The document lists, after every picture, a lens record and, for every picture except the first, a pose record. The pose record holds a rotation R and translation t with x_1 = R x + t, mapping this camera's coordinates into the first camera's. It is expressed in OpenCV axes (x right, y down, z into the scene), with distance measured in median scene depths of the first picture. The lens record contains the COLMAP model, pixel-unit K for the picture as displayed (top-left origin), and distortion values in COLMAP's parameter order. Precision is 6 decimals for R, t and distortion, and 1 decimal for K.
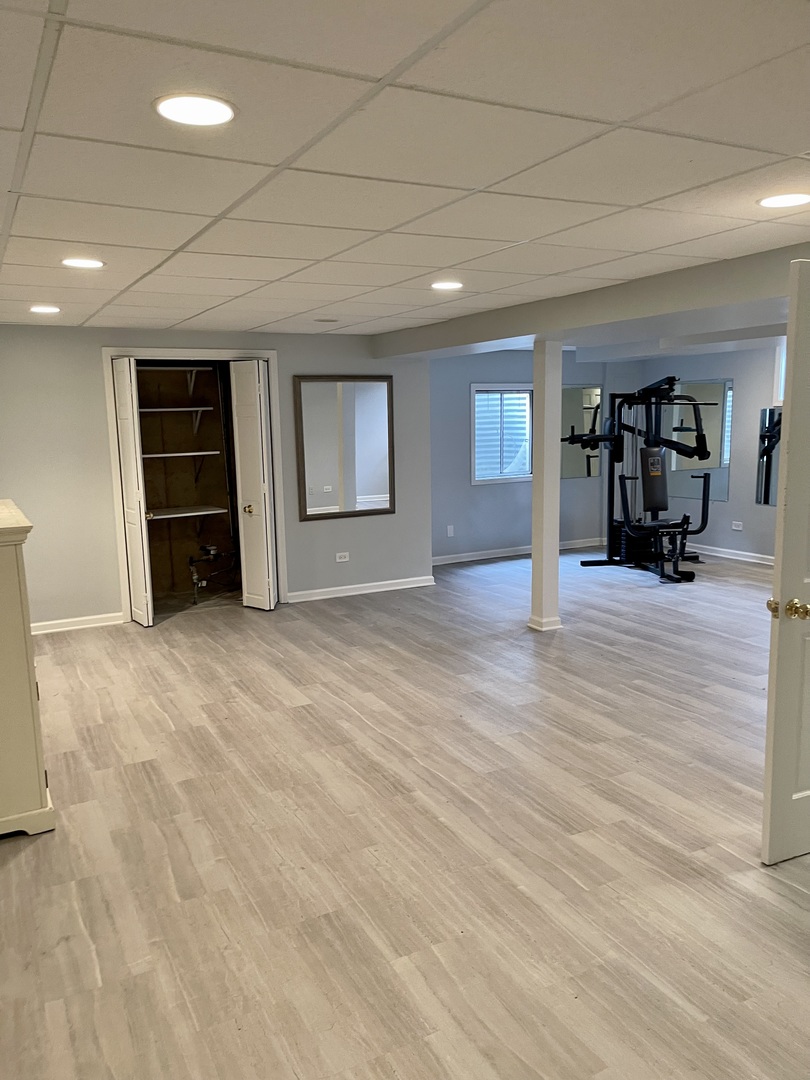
lens RADIAL K [[820.8, 0, 403.6], [0, 820.8, 543.0], [0, 0, 1]] dist [0.017836, -0.017702]
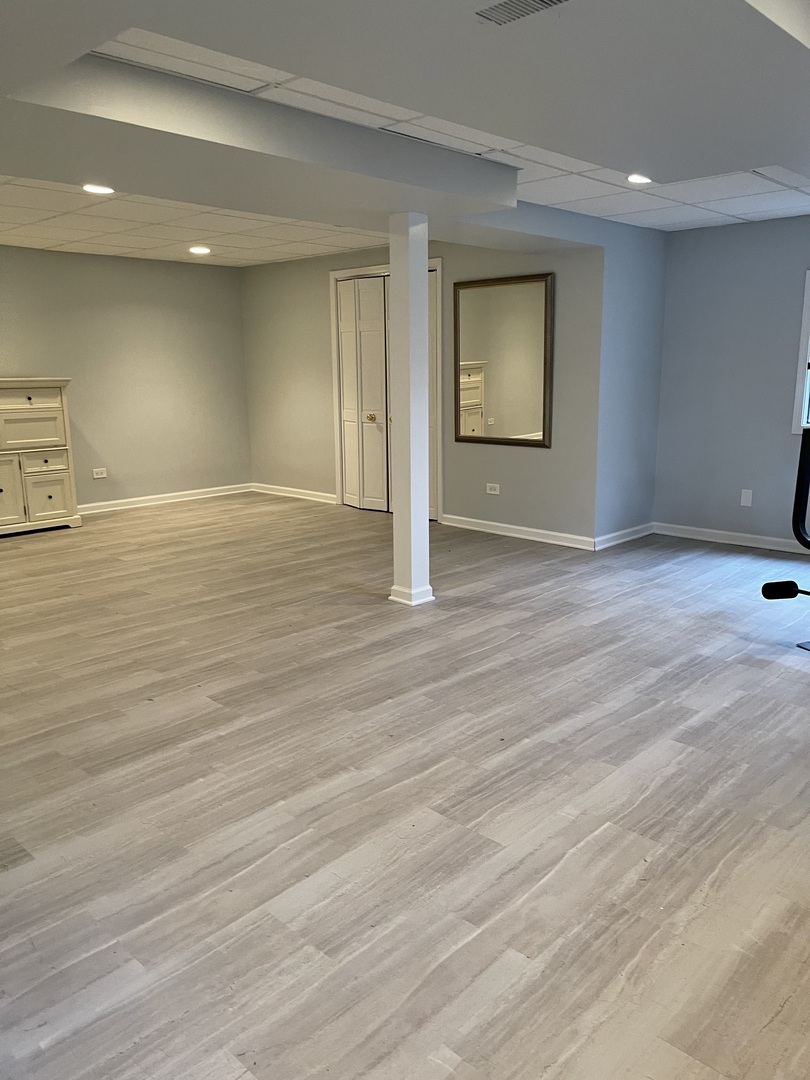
lens RADIAL K [[820.8, 0, 404.8], [0, 820.8, 539.7], [0, 0, 1]] dist [0.017836, -0.017702]
pose [[0.313970, 0.214607, -0.924860, 0.856241], [-0.143971, 0.973616, 0.177045, -0.085341], [0.938454, 0.077566, 0.336583, 0.724849]]
